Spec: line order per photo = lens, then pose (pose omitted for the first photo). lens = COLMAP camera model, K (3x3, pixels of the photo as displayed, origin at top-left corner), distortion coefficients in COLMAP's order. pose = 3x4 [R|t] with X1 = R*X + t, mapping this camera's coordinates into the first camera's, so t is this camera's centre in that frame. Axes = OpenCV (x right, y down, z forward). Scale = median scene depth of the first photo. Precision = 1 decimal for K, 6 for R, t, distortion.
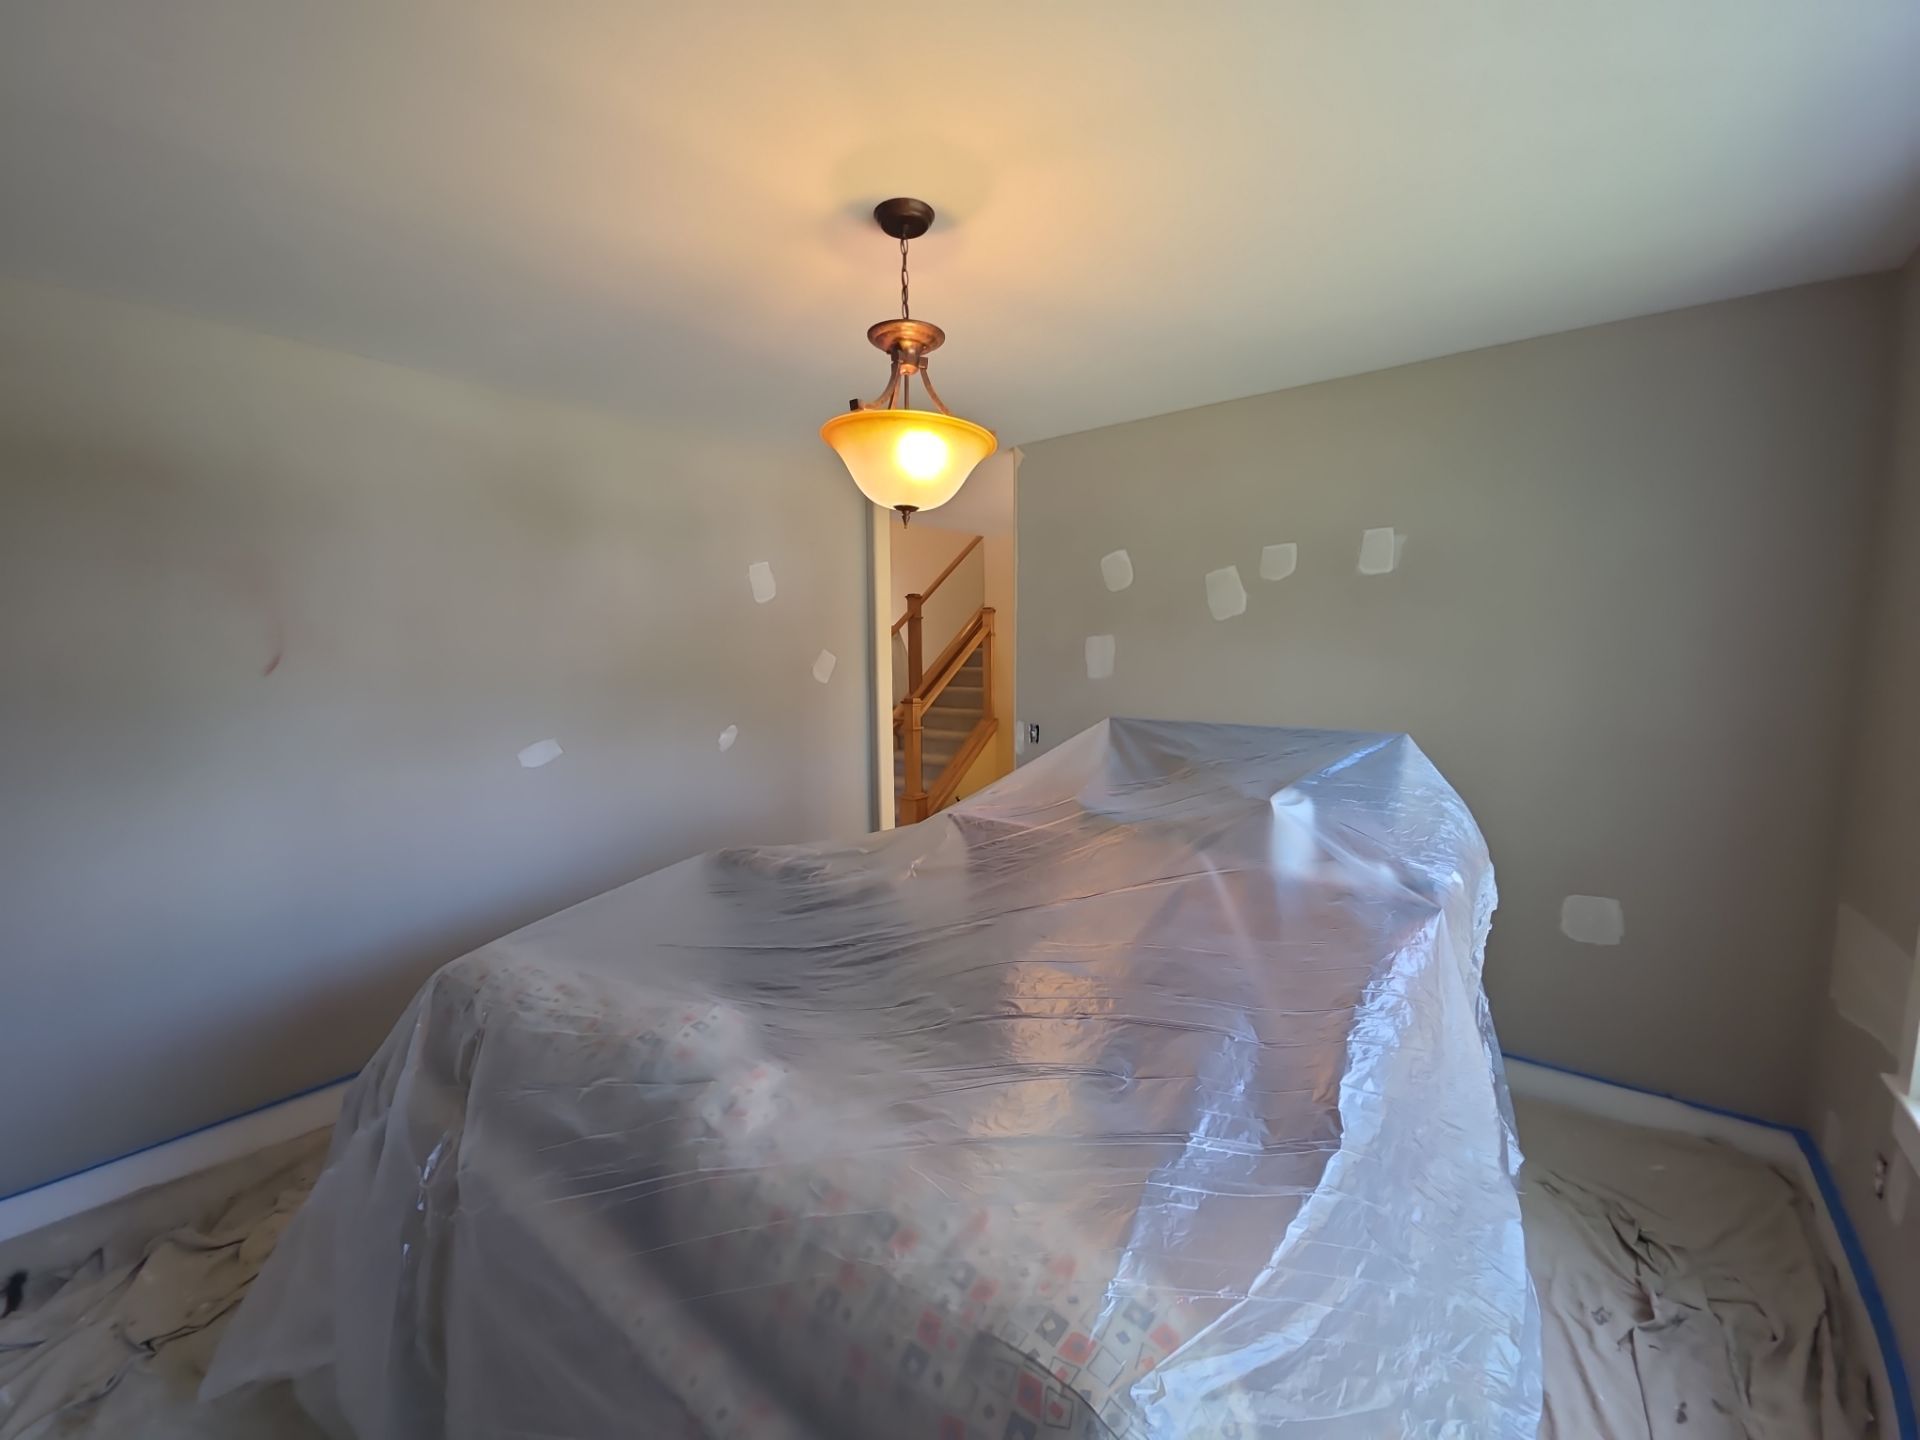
lens RADIAL K [[760.6, 0, 962.3], [0, 760.6, 728.1], [0, 0, 1]] dist [0.024451, -0.014095]
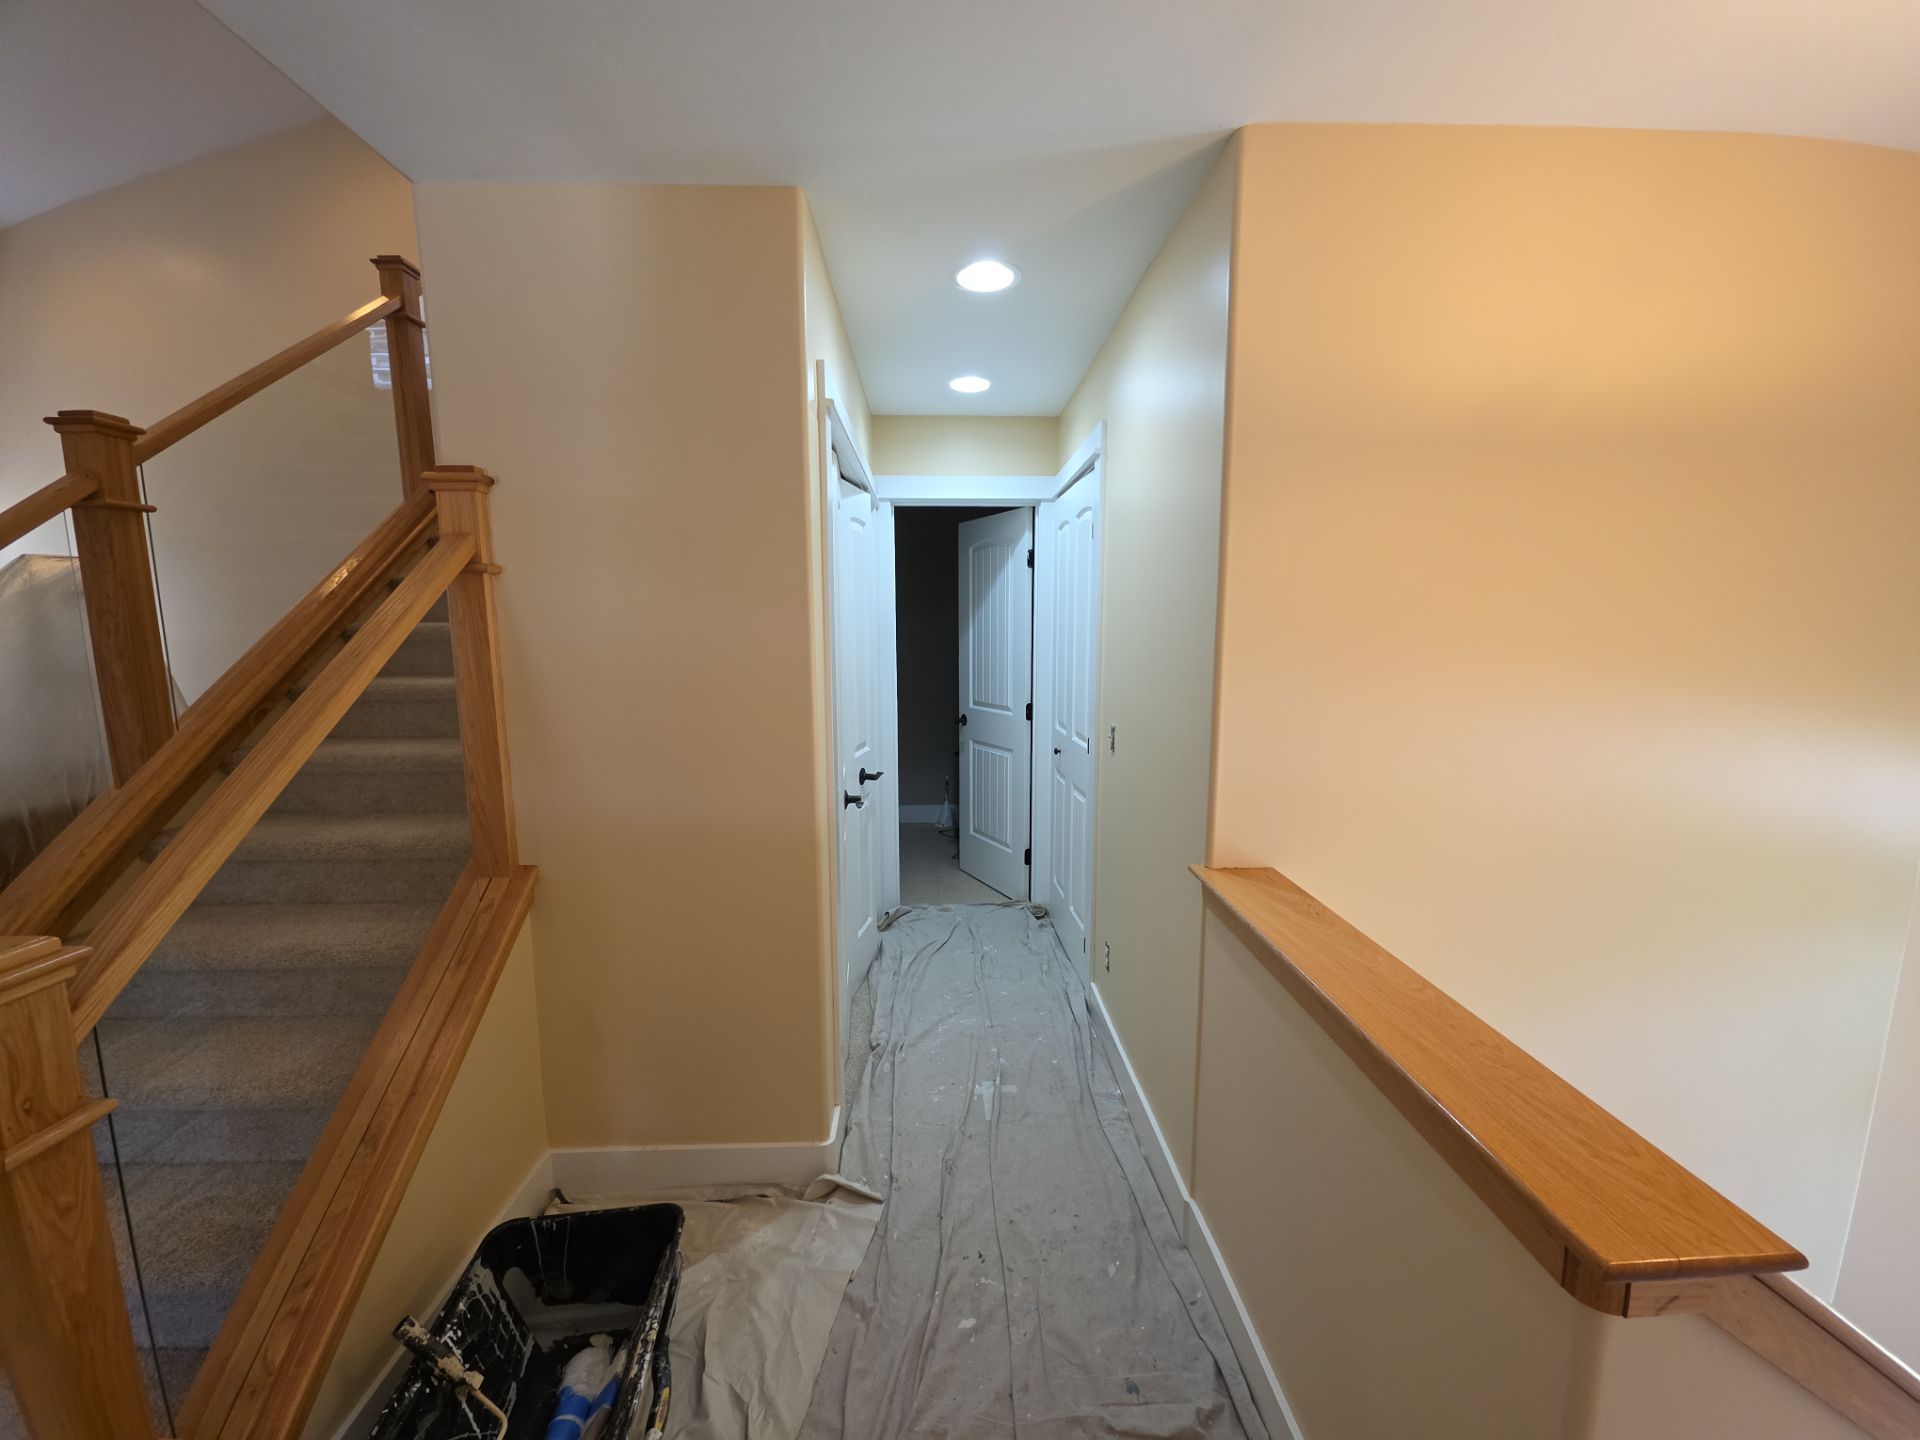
lens RADIAL K [[764.0, 0, 956.5], [0, 764.0, 724.2], [0, 0, 1]] dist [0.001313, -0.003385]
pose [[0.809677, -0.102430, 0.577867, 0.012185], [0.080642, 0.994729, 0.063329, -0.072507], [-0.581308, -0.004676, 0.813670, 0.679048]]
